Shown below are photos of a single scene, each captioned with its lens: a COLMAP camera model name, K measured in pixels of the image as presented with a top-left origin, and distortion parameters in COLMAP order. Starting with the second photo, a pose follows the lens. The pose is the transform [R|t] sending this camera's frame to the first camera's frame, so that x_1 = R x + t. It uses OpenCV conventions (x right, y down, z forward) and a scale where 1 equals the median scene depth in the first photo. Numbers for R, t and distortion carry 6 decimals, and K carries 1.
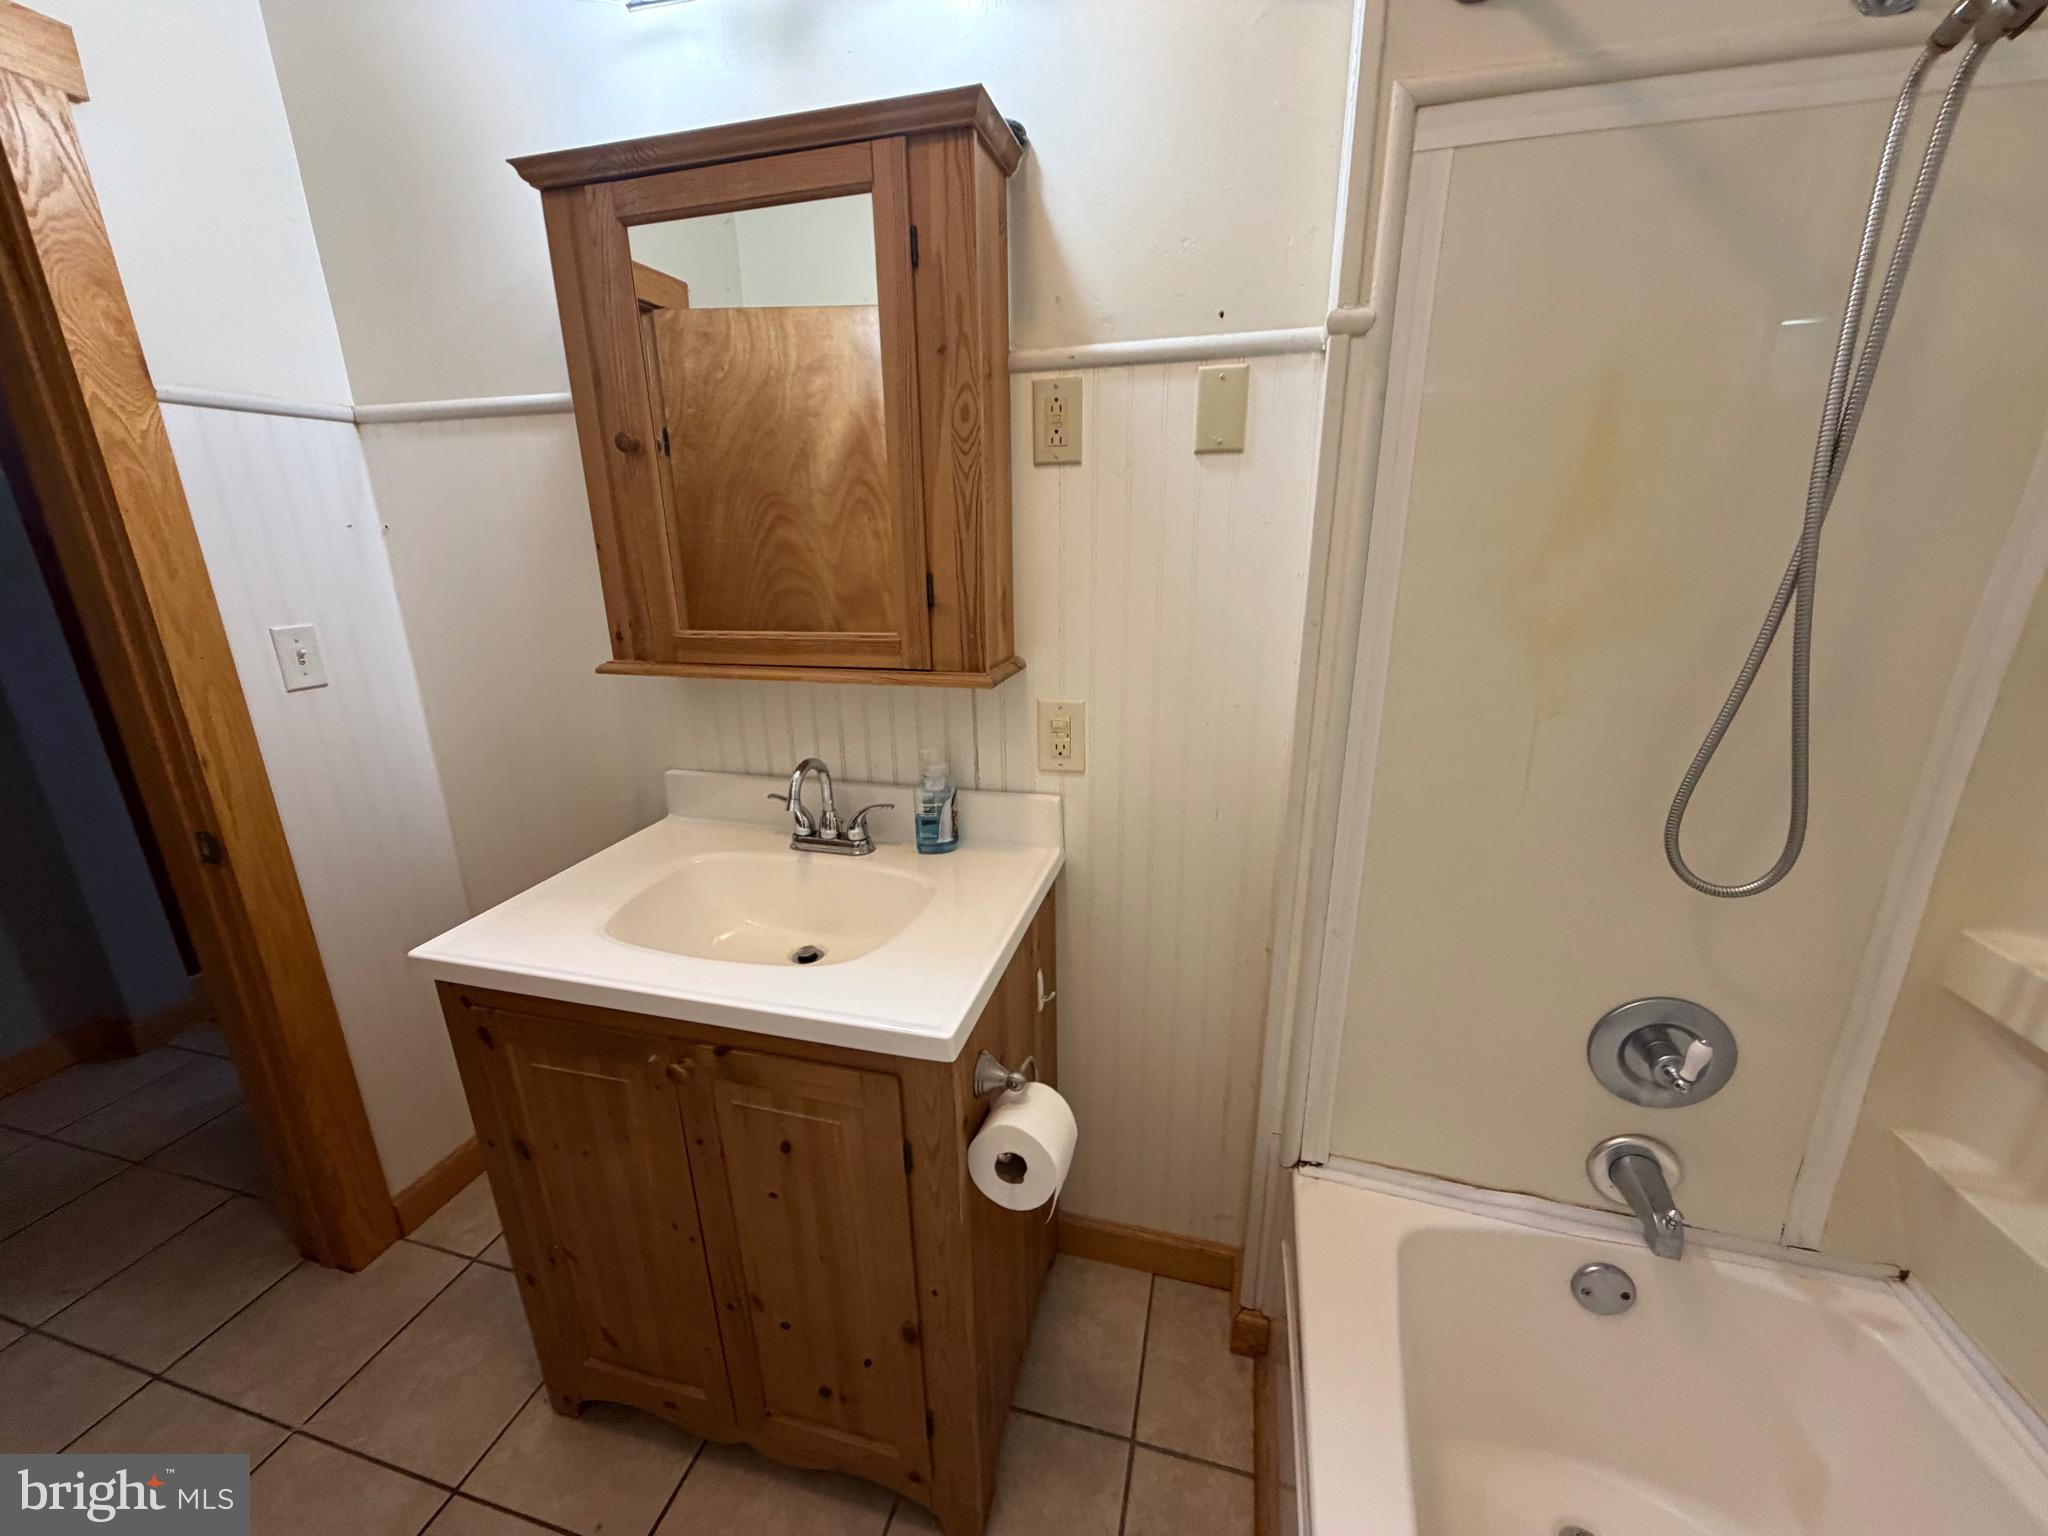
lens RADIAL K [[805.8, 0, 1016.6], [0, 805.8, 763.2], [0, 0, 1]] dist [0.000060, 0.000100]
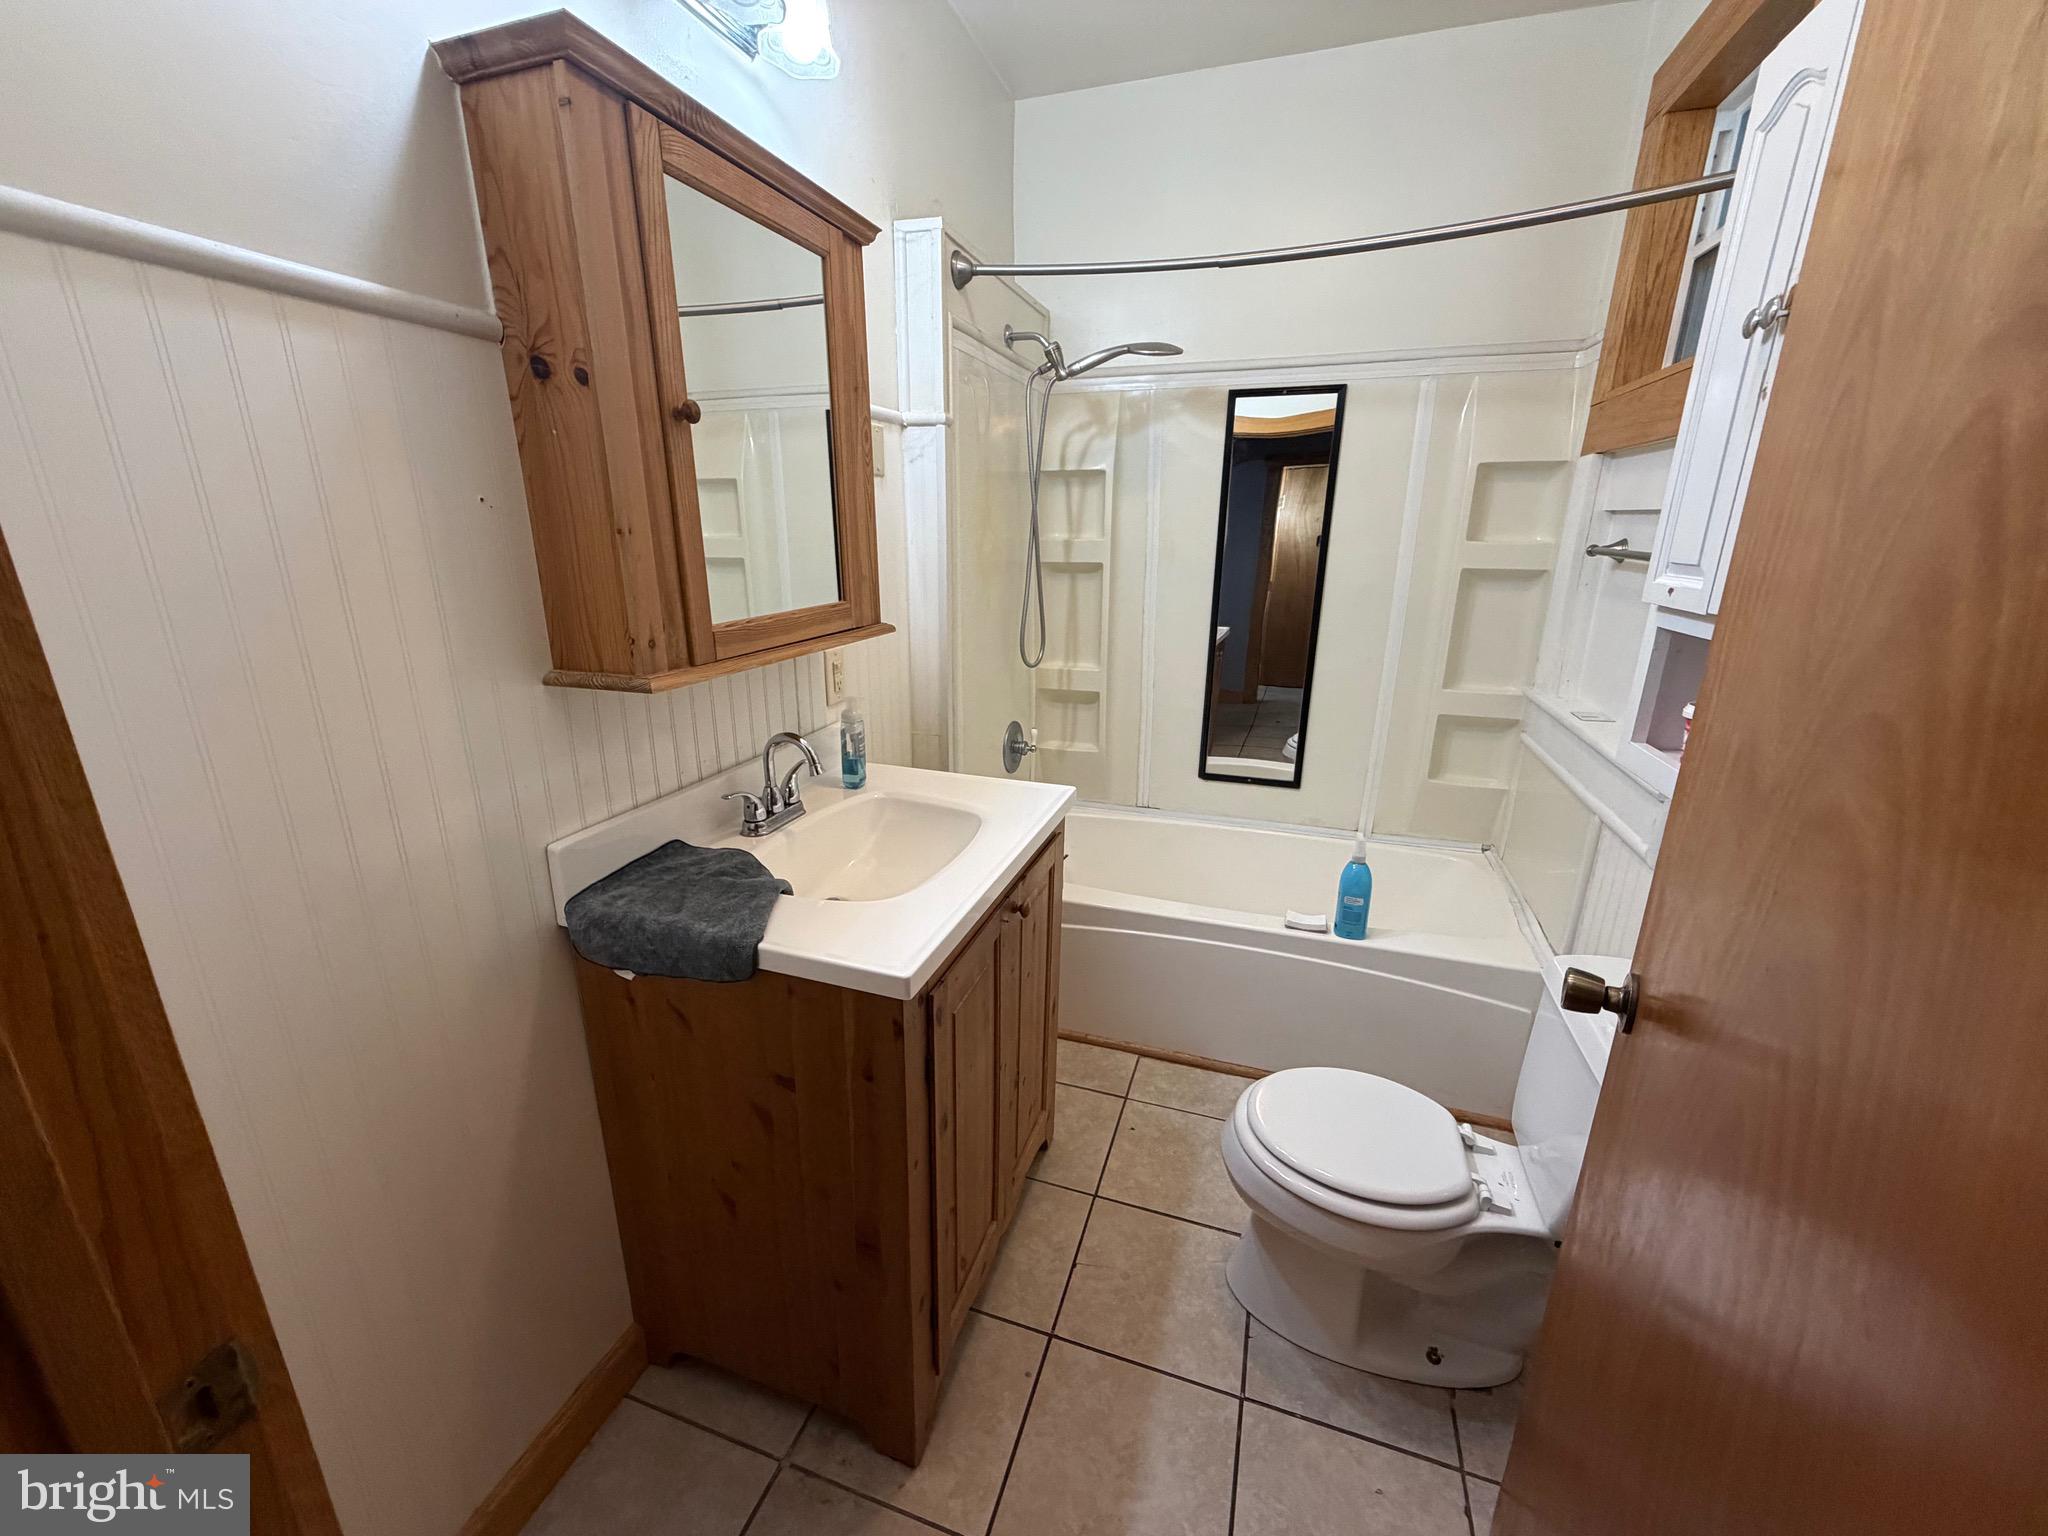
lens RADIAL K [[805.8, 0, 1016.6], [0, 805.8, 763.2], [0, 0, 1]] dist [0.000060, 0.000100]
pose [[0.068531, -0.270056, 0.960403, -1.525590], [0.278699, 0.929522, 0.241486, -0.166989], [-0.957930, 0.251114, 0.138965, 0.680490]]
